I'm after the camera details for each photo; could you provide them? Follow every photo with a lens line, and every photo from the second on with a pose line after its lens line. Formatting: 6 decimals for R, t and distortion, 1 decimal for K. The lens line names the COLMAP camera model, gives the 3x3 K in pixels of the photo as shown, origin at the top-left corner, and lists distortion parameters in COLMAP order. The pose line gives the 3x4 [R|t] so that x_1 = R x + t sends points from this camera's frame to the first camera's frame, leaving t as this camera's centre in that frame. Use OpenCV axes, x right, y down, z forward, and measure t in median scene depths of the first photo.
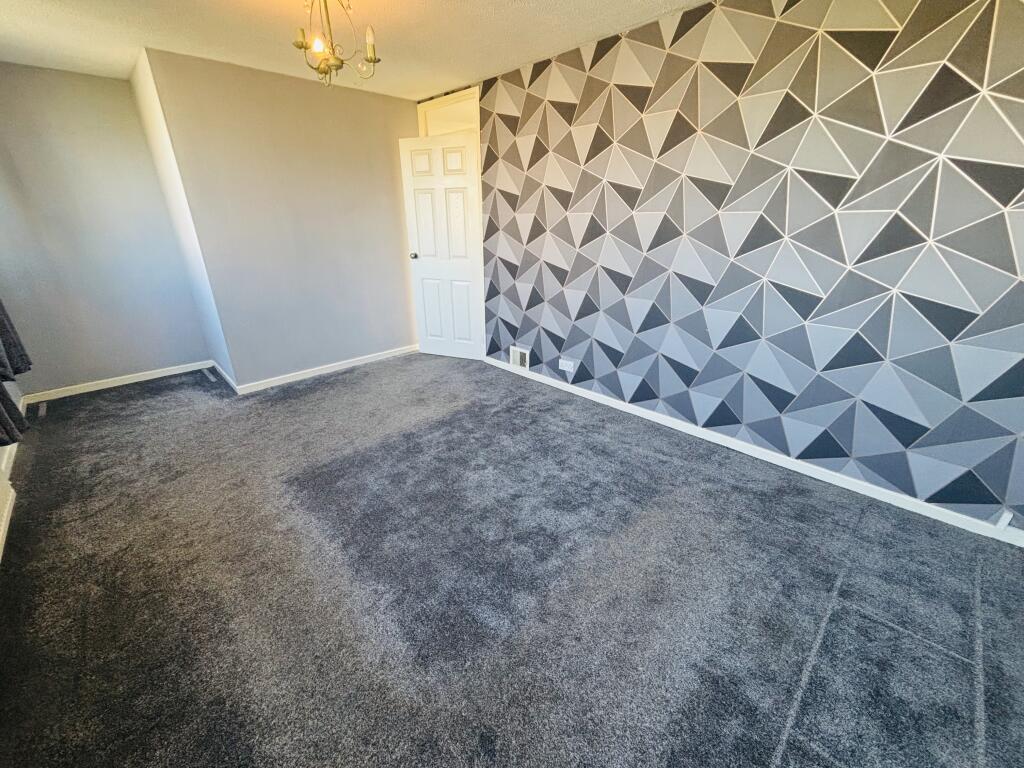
lens RADIAL K [[435.7, 0, 511.3], [0, 435.7, 398.4], [0, 0, 1]] dist [-0.013612, -0.000015]
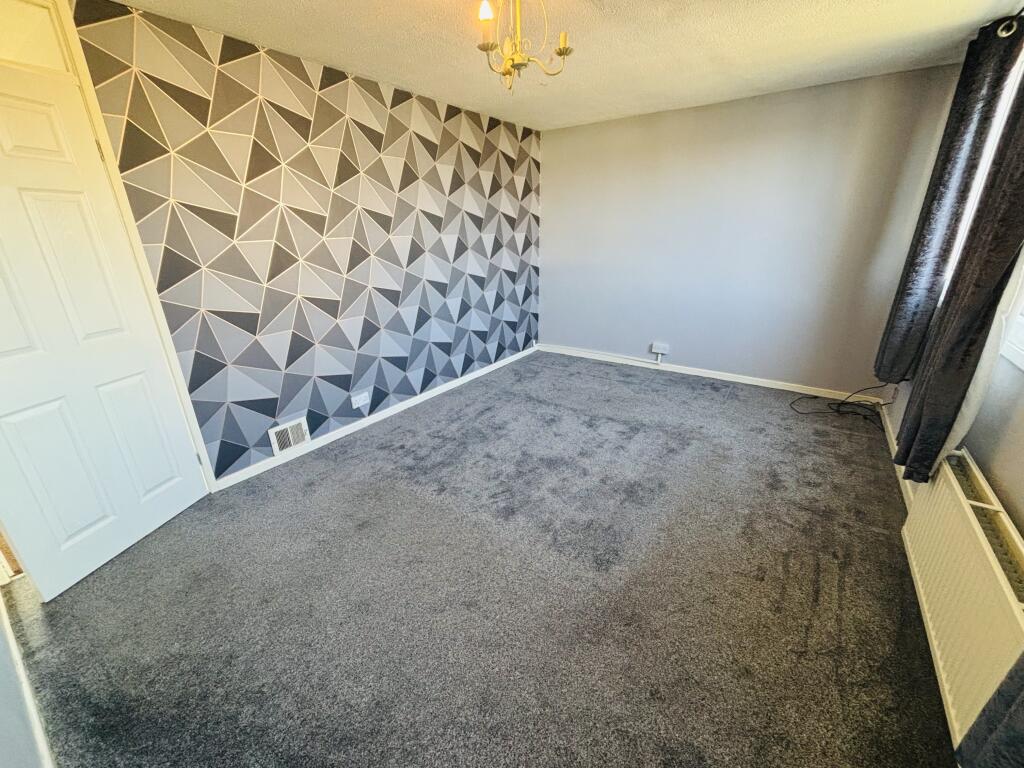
lens RADIAL K [[410.1, 0, 512.0], [0, 410.1, 384.0], [0, 0, 1]] dist [-0.001845, -0.000276]
pose [[-0.188386, -0.323983, 0.927117, -0.739670], [0.413741, 0.829977, 0.374108, -0.301075], [-0.890690, 0.454063, -0.022311, 0.731870]]
